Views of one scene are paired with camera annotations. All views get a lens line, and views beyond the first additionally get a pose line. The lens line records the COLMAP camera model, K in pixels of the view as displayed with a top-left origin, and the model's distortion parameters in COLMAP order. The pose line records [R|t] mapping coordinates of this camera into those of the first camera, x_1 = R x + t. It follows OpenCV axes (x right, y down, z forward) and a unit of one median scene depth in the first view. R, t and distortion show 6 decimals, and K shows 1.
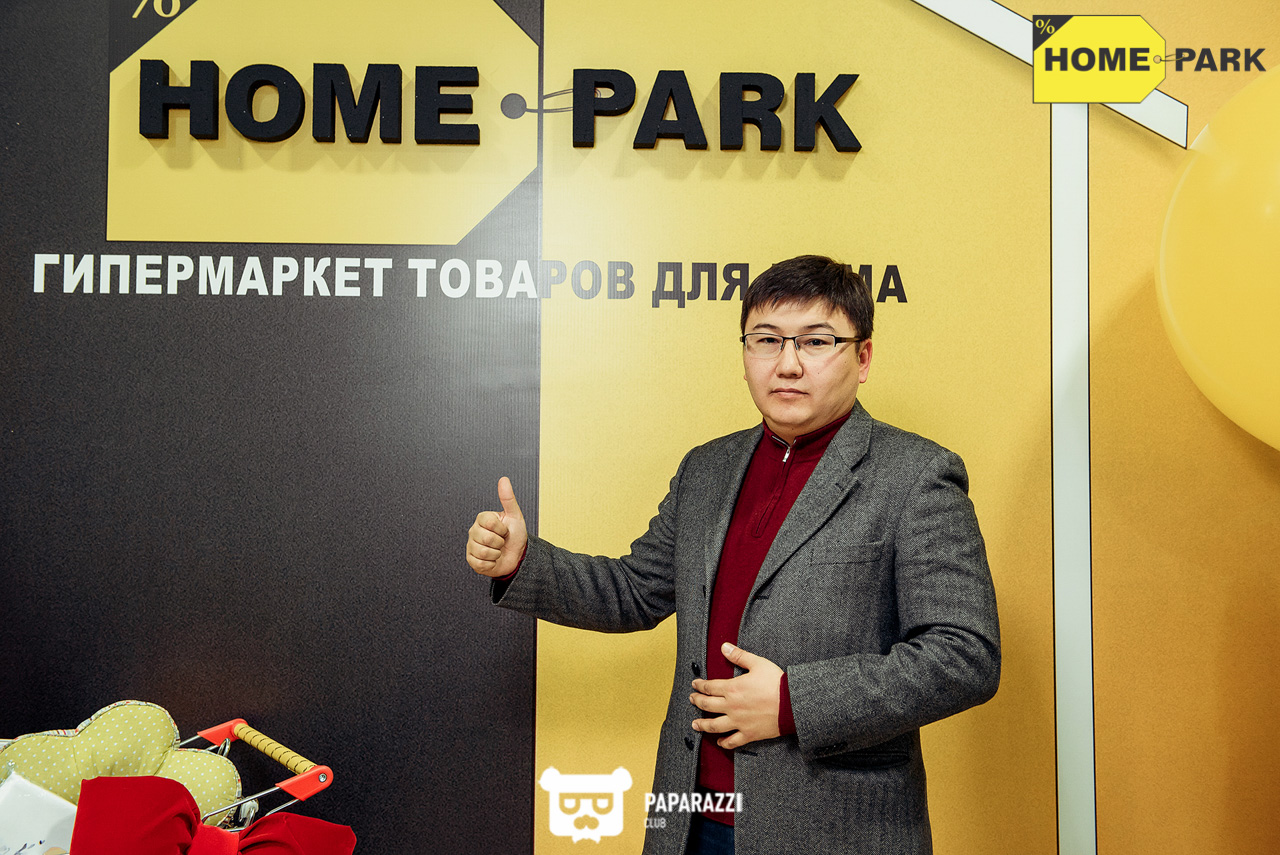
lens RADIAL K [[1408.6, 0, 644.2], [0, 1408.6, 416.9], [0, 0, 1]] dist [0.056269, 0.016105]
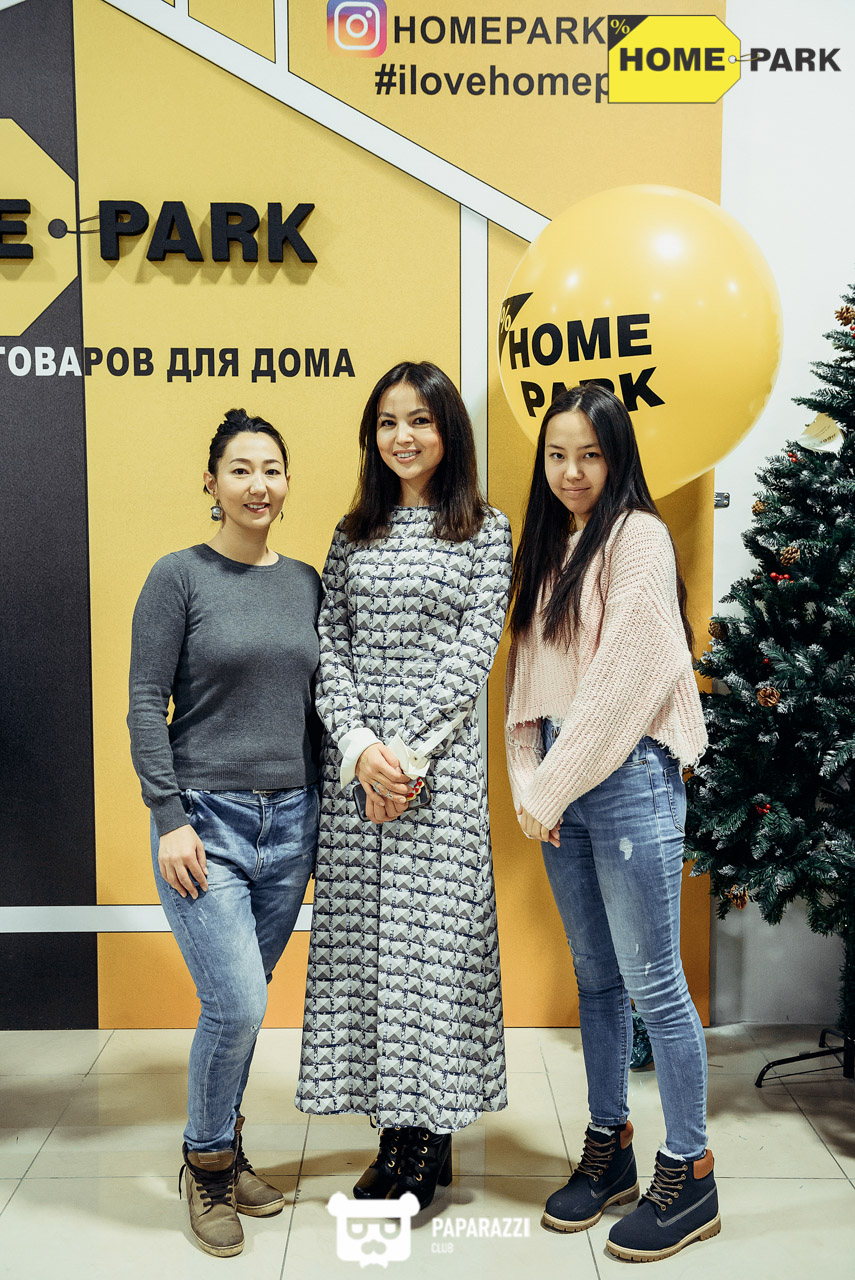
lens RADIAL K [[1399.8, 0, 427.4], [0, 1399.8, 666.1], [0, 0, 1]] dist [0.042194, 0.016547]
pose [[0.999927, -0.012012, 0.001517, 0.250658], [0.011706, 0.991155, 0.132190, 0.017604], [-0.003092, -0.132162, 0.991223, -0.377359]]
